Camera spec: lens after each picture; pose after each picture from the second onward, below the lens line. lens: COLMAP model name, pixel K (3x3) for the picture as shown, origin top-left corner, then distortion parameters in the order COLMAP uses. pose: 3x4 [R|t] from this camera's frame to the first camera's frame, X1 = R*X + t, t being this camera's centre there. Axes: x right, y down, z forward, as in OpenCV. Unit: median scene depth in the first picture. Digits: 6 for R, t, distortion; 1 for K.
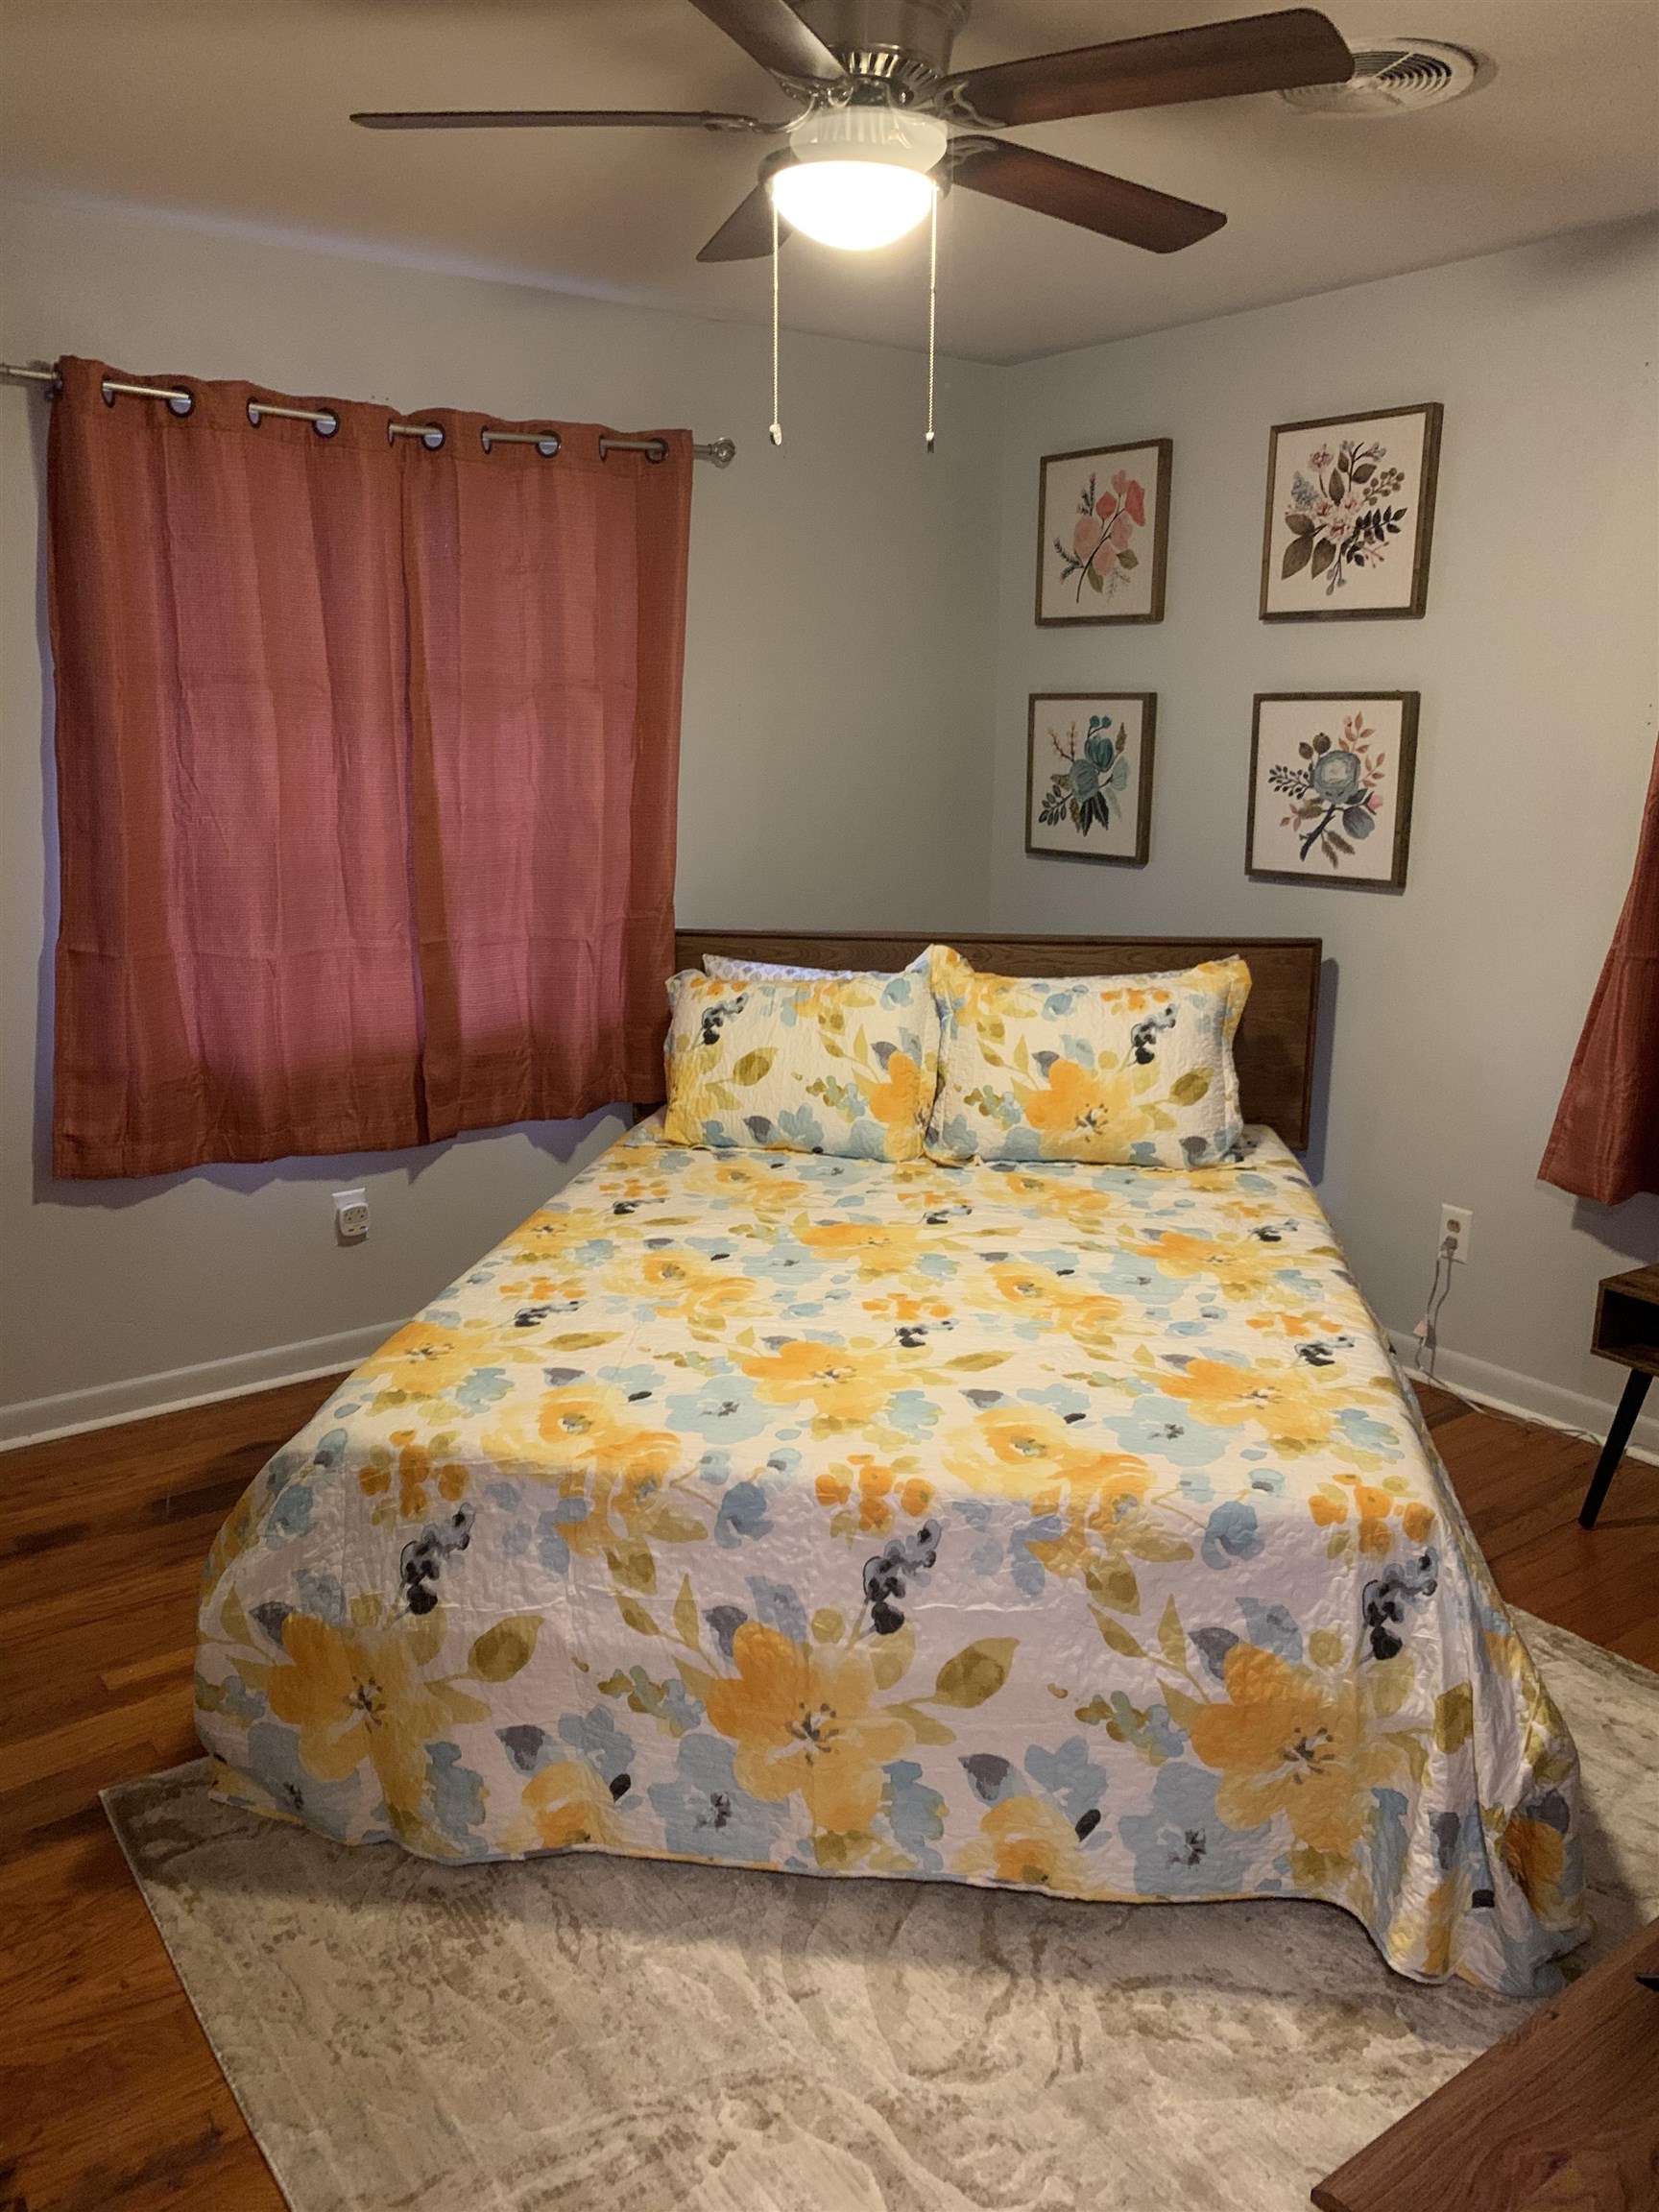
lens RADIAL K [[1676.8, 0, 816.7], [0, 1676.8, 1096.6], [0, 0, 1]] dist [0.037996, -0.038627]
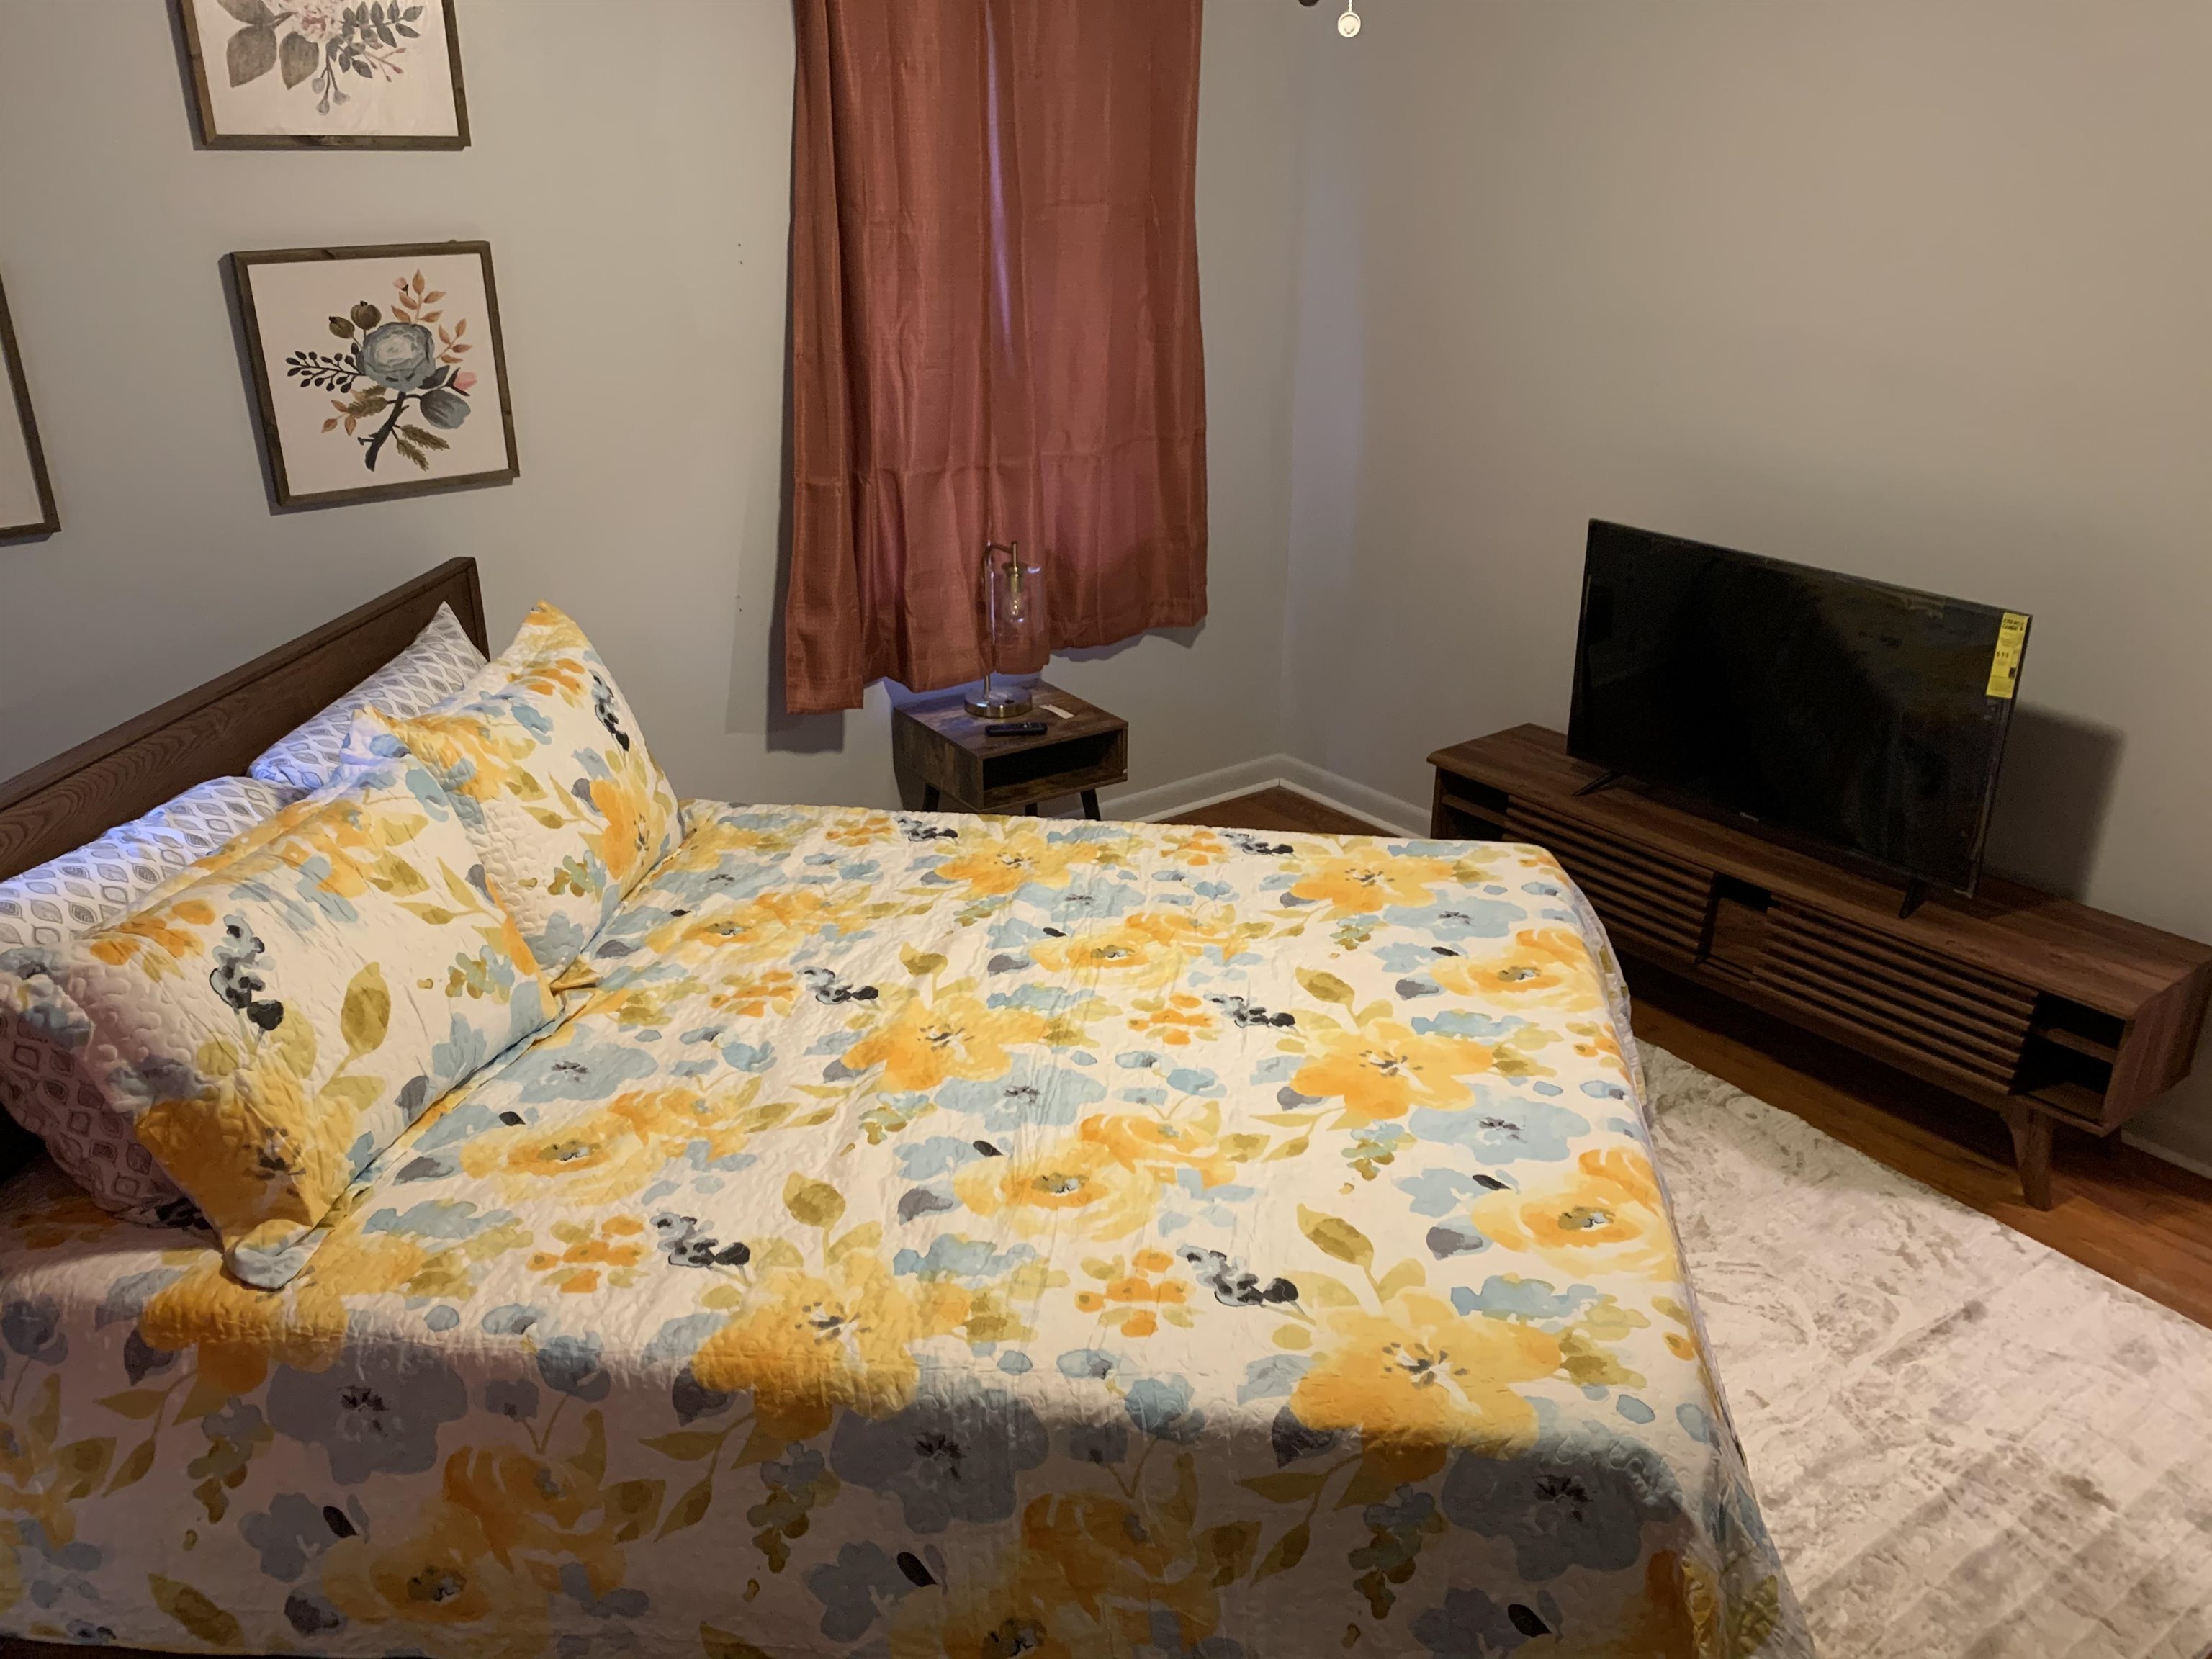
lens RADIAL K [[1676.8, 0, 1101.9], [0, 1676.8, 809.9], [0, 0, 1]] dist [0.037996, -0.038627]
pose [[-0.016489, -0.384226, 0.923092, -0.519373], [0.228846, 0.897260, 0.377562, -0.228312], [-0.973323, 0.217471, 0.073134, 0.686915]]
